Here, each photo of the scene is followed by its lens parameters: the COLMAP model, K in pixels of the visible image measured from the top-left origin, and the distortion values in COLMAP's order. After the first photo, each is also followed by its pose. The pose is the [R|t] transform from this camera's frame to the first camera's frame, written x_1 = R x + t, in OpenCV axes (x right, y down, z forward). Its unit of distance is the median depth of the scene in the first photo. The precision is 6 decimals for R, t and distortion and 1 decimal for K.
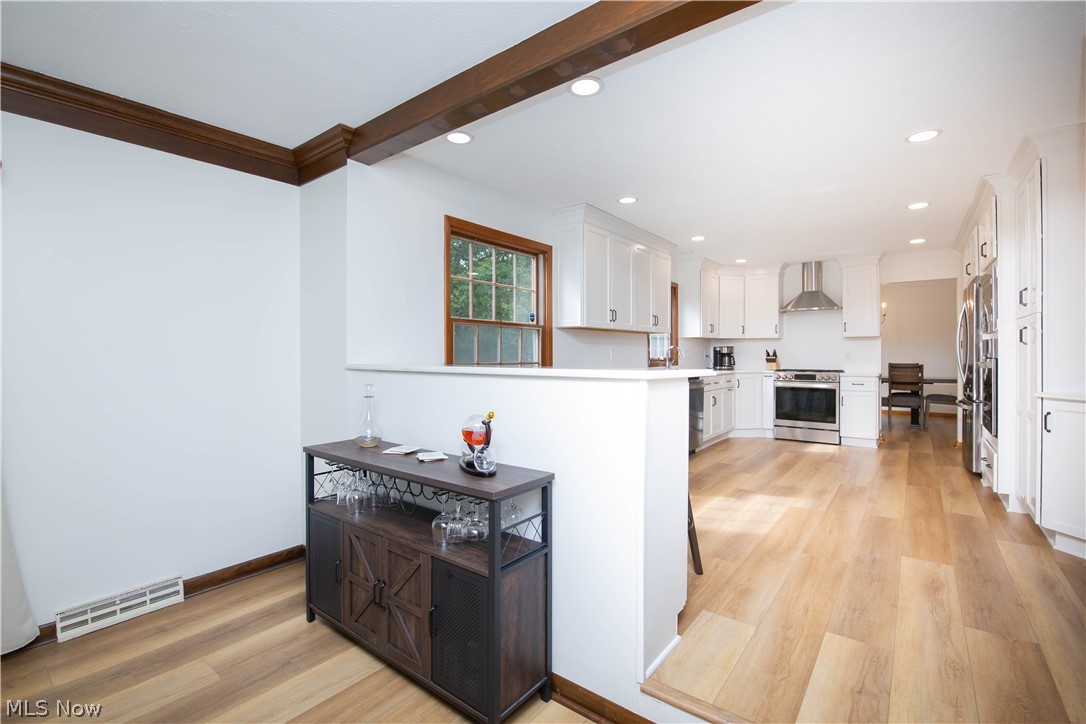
lens RADIAL K [[480.7, 0, 550.0], [0, 480.7, 354.7], [0, 0, 1]] dist [-0.011608, -0.002757]
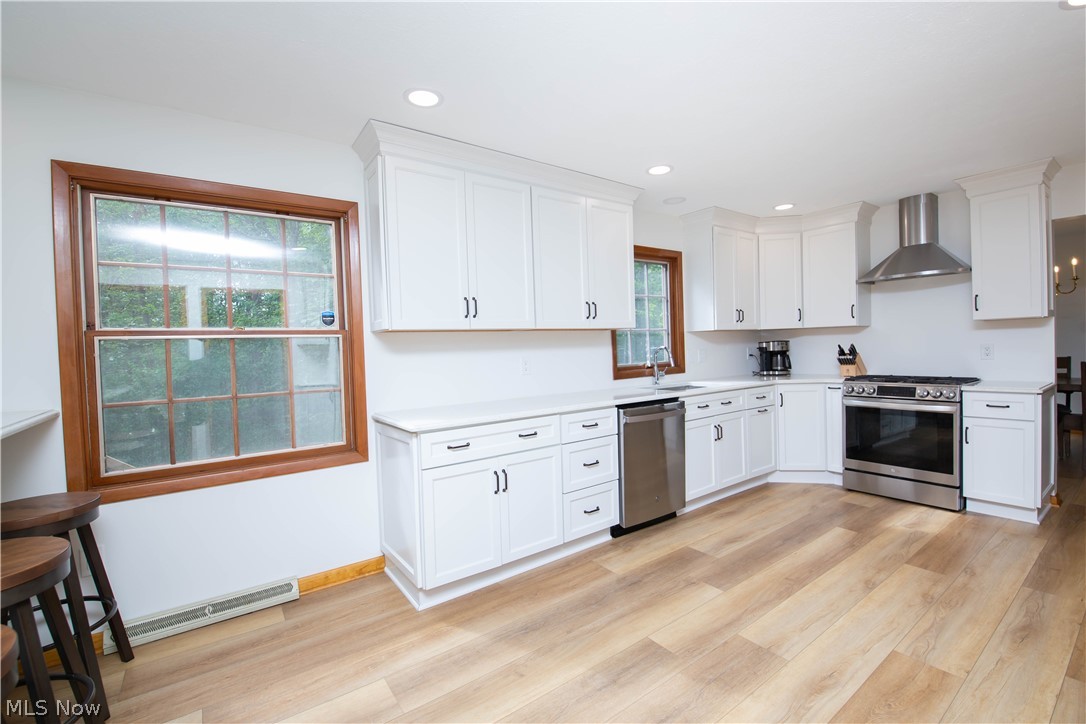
lens RADIAL K [[480.7, 0, 539.2], [0, 480.7, 361.5], [0, 0, 1]] dist [-0.011608, -0.002757]
pose [[0.960825, -0.020890, -0.276369, 0.270759], [0.030302, 0.999096, 0.029832, -0.021200], [0.275495, -0.037038, 0.960589, 0.311589]]
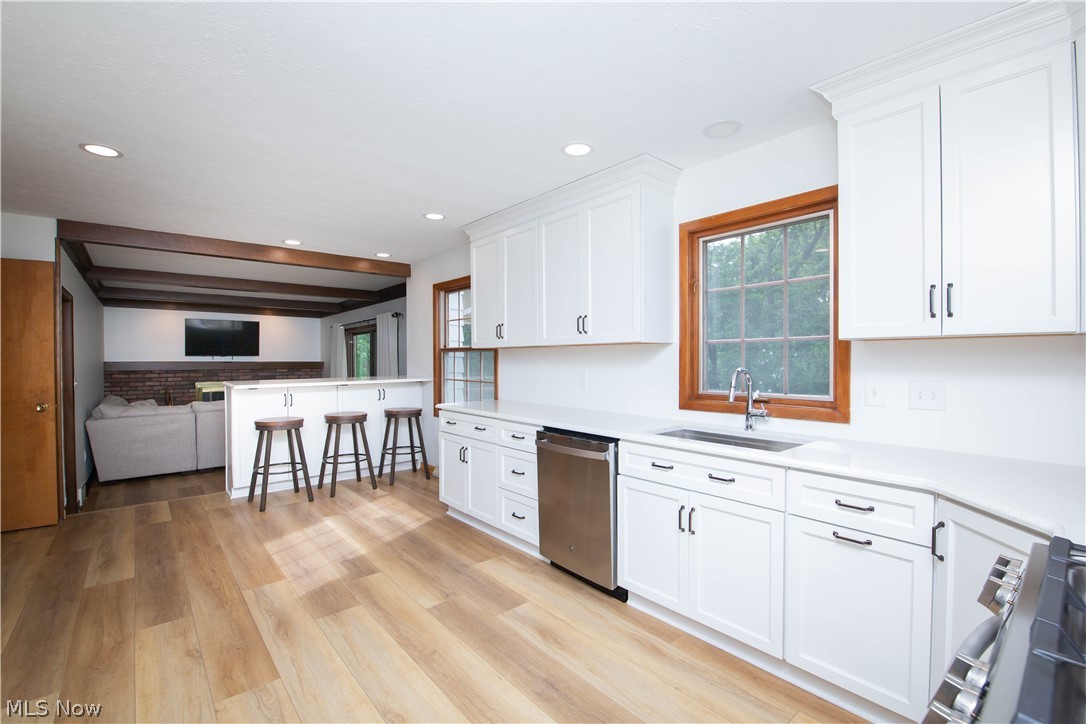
lens RADIAL K [[480.7, 0, 547.3], [0, 480.7, 364.1], [0, 0, 1]] dist [-0.011608, -0.002757]
pose [[-0.204768, 0.017039, -0.978662, 0.656636], [0.004096, 0.999855, 0.016551, -0.027660], [0.978802, -0.000619, -0.204808, 0.881972]]
